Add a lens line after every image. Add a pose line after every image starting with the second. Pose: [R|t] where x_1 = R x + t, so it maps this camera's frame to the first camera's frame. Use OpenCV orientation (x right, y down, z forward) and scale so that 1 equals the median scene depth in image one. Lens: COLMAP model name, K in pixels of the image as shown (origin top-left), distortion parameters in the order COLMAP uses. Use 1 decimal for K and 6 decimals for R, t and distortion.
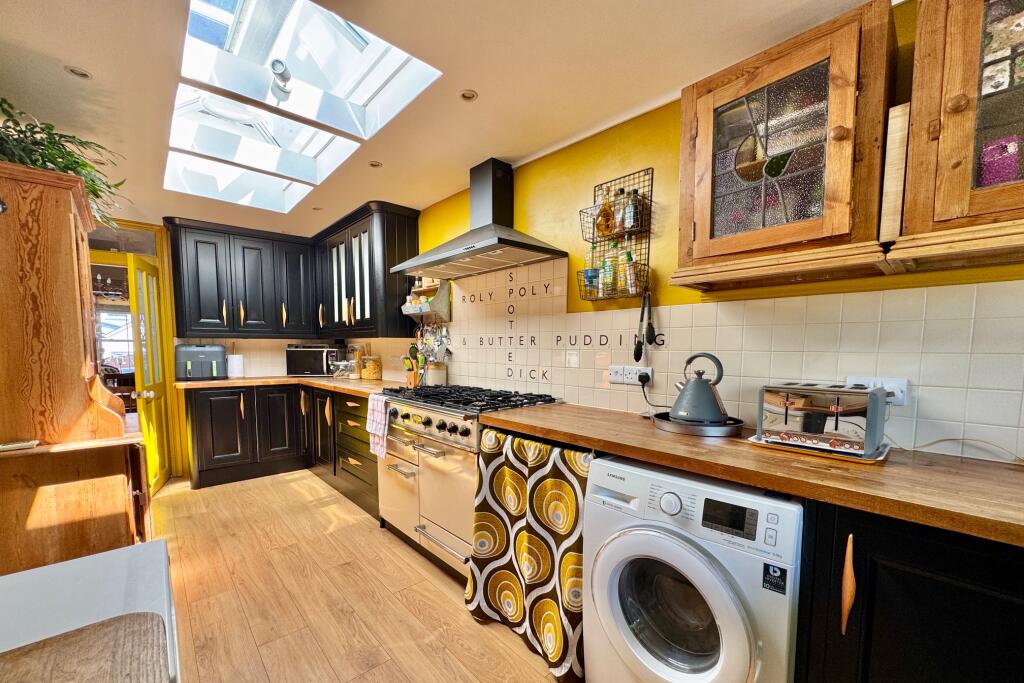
lens RADIAL K [[405.1, 0, 509.0], [0, 405.1, 379.1], [0, 0, 1]] dist [-0.000968, 0.000126]
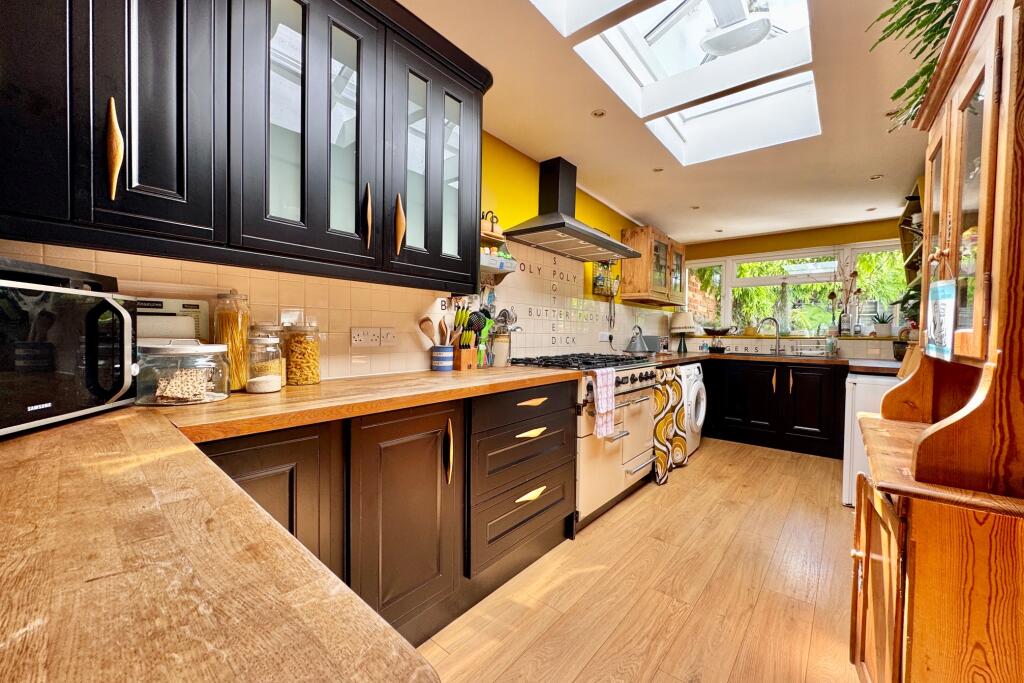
lens RADIAL K [[405.1, 0, 511.8], [0, 405.1, 340.0], [0, 0, 1]] dist [-0.000968, 0.000126]
pose [[-0.145930, -0.025896, 0.988956, -1.256252], [0.063324, 0.997363, 0.035460, -0.073155], [-0.987266, 0.067799, -0.143905, 1.408252]]
